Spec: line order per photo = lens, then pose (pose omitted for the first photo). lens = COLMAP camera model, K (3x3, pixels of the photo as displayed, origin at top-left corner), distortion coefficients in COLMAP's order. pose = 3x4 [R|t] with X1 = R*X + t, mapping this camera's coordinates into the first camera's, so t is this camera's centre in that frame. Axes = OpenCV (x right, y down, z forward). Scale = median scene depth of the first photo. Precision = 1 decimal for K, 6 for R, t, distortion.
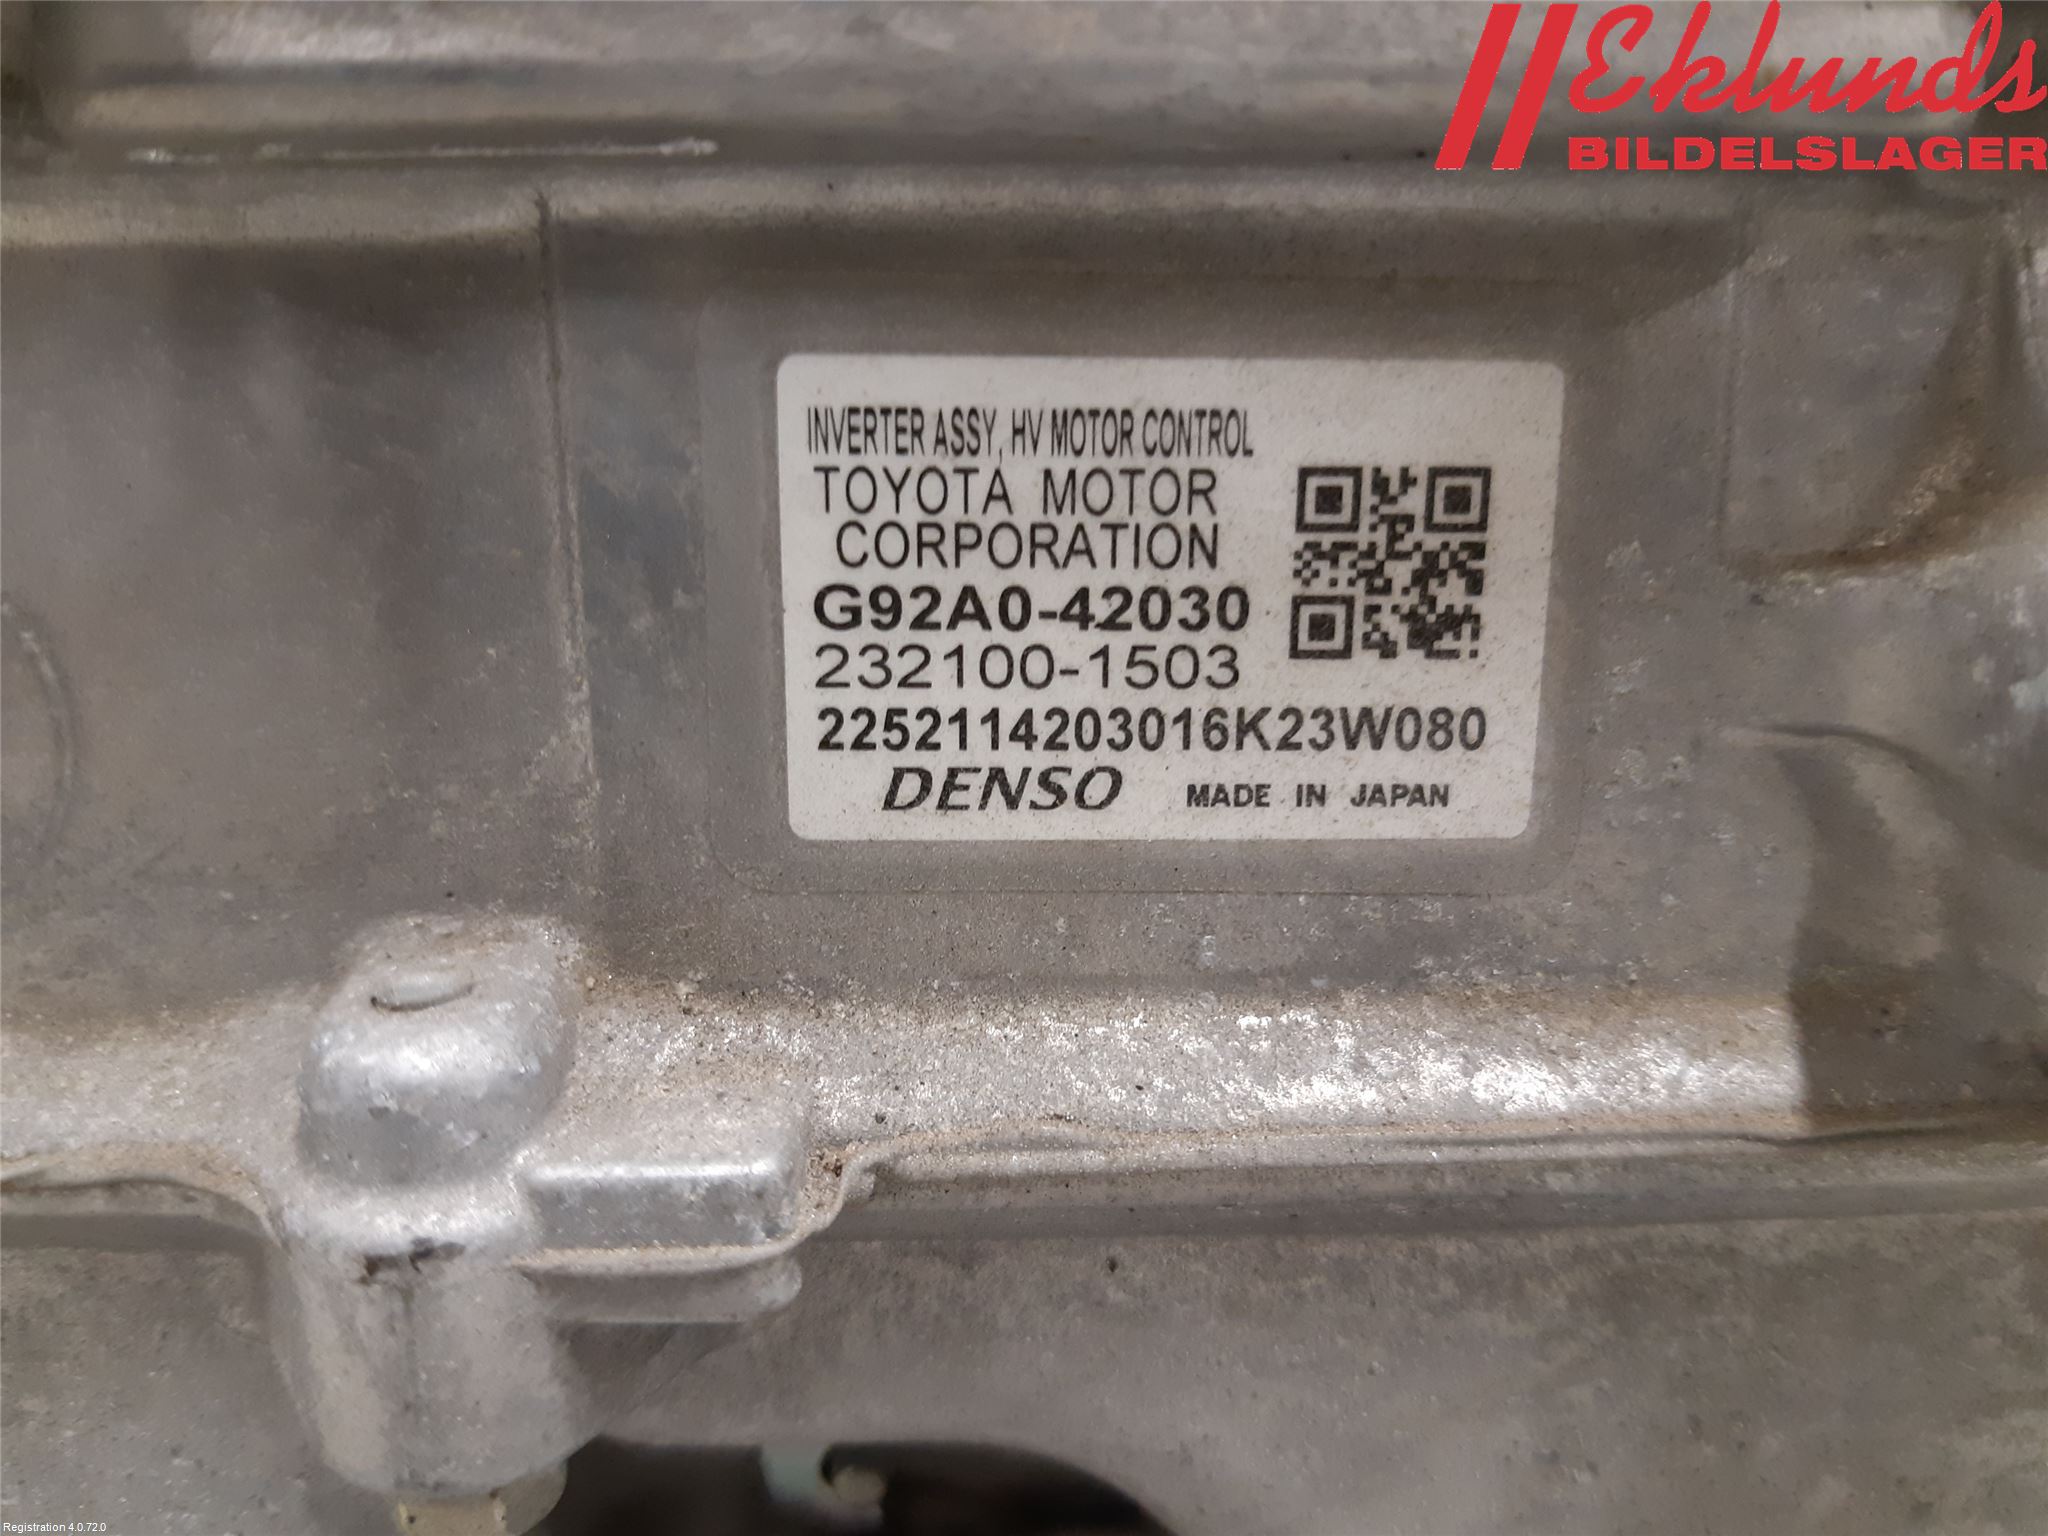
lens RADIAL K [[1616.8, 0, 1024.0], [0, 1616.8, 768.0], [0, 0, 1]] dist [0.000395, -0.000797]
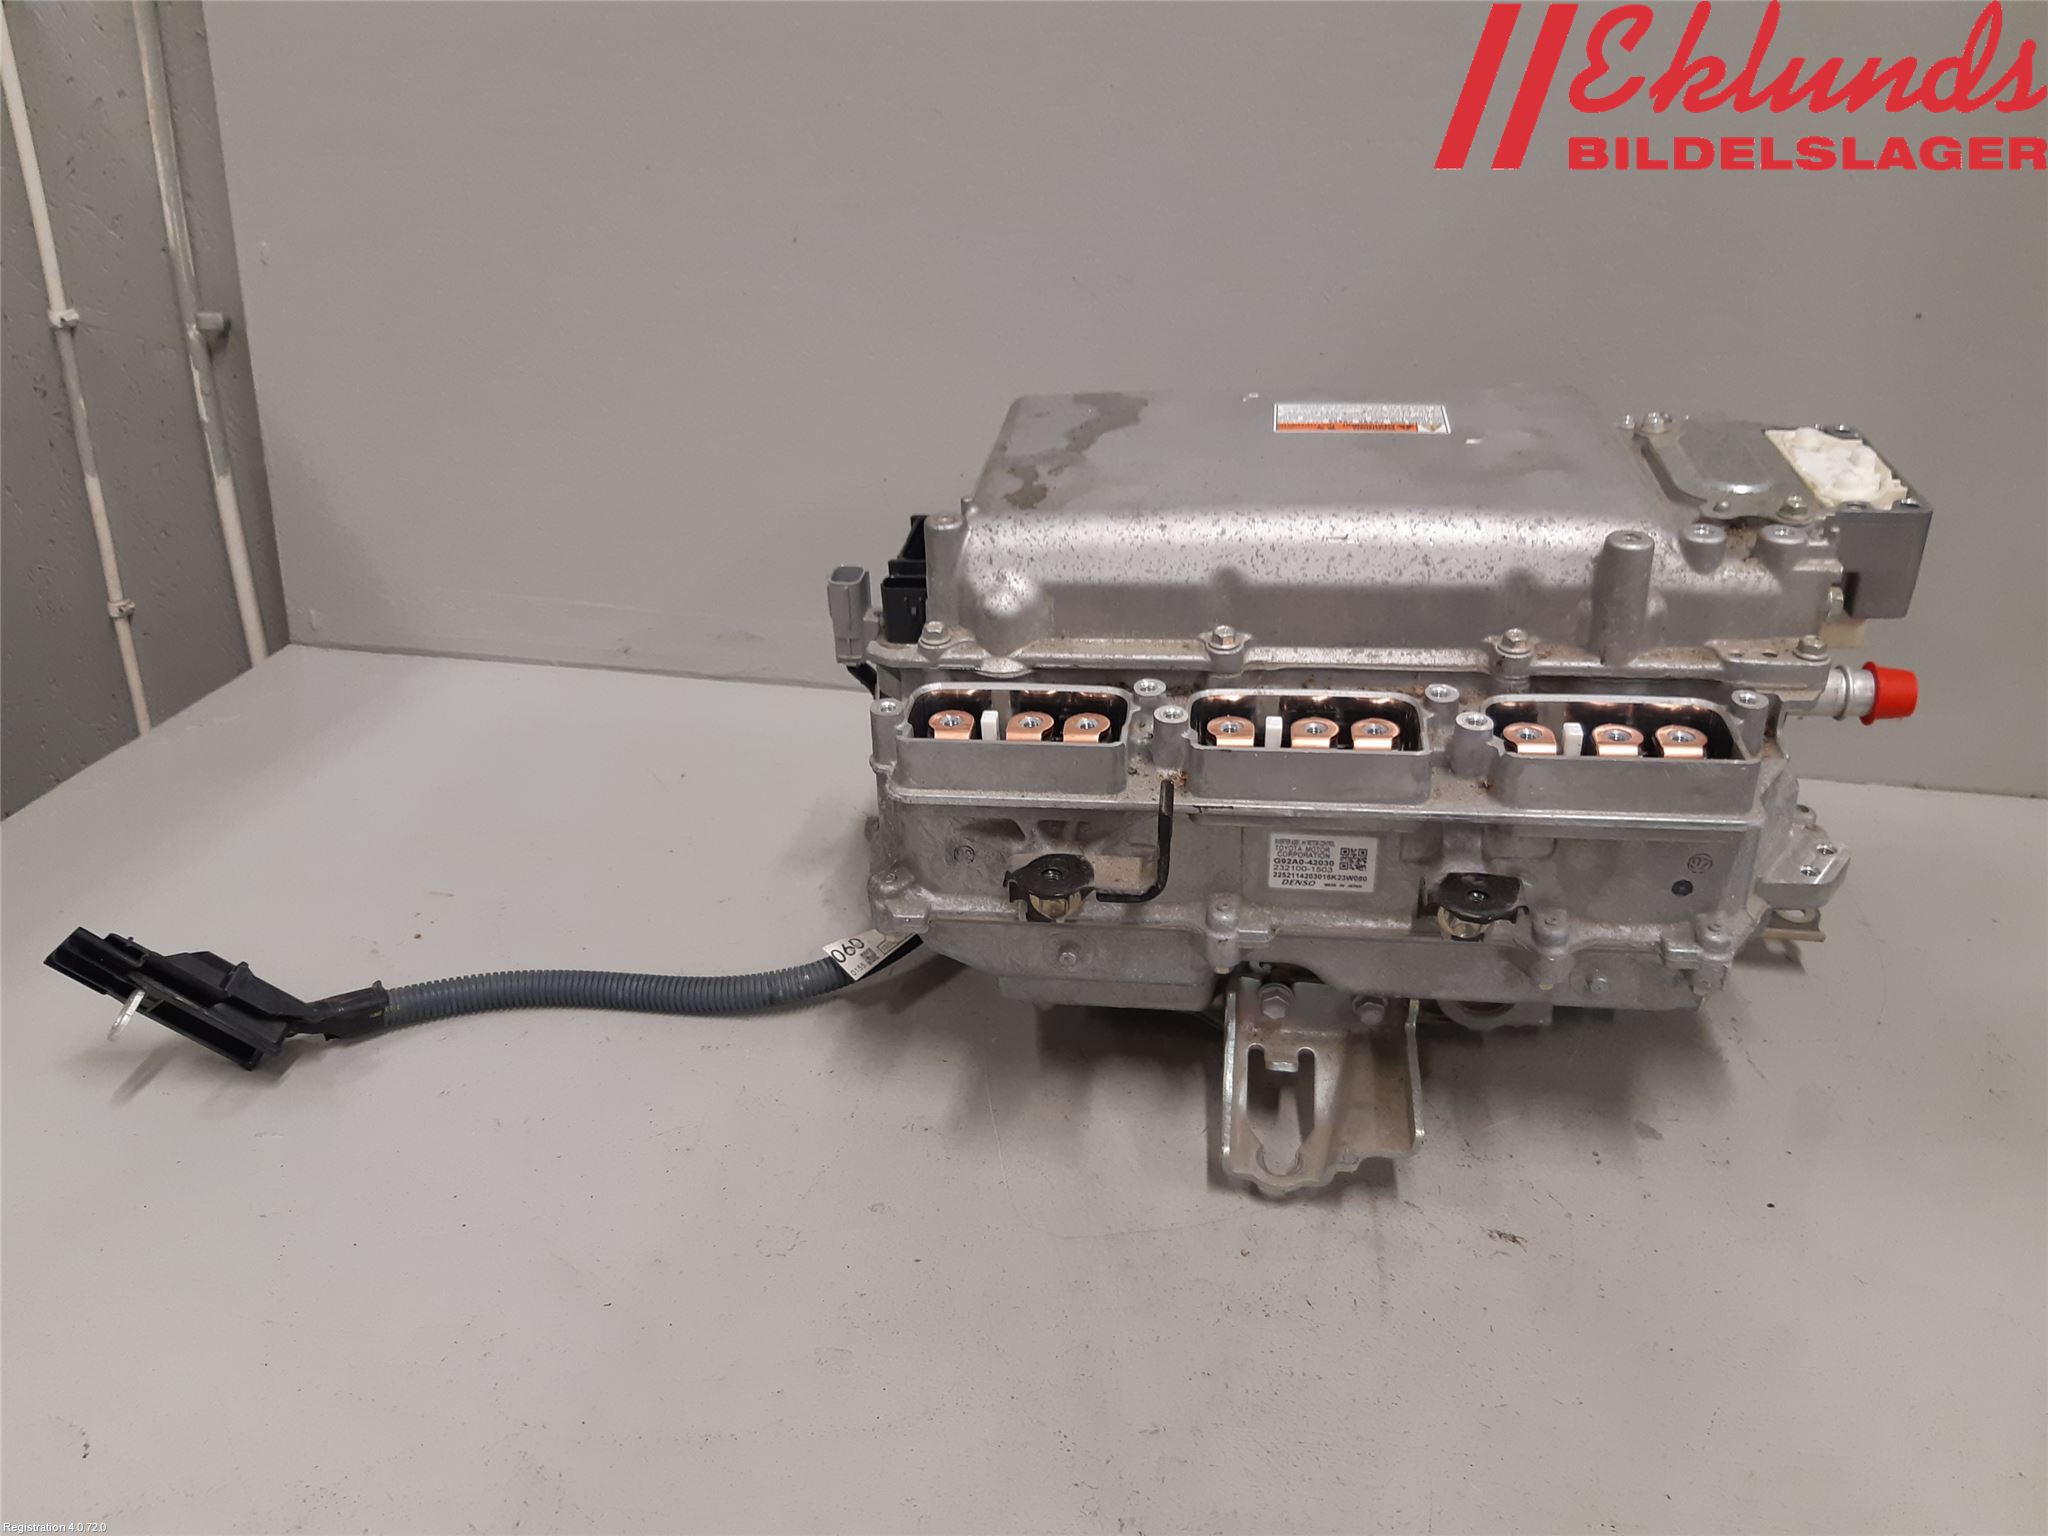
lens RADIAL K [[1616.8, 0, 1024.0], [0, 1616.8, 768.0], [0, 0, 1]] dist [0.000395, -0.000797]
pose [[0.985558, 0.045262, -0.163177, -0.067596], [0.005945, 0.953774, 0.300464, -2.686732], [0.169233, -0.297095, 0.939731, -5.919621]]
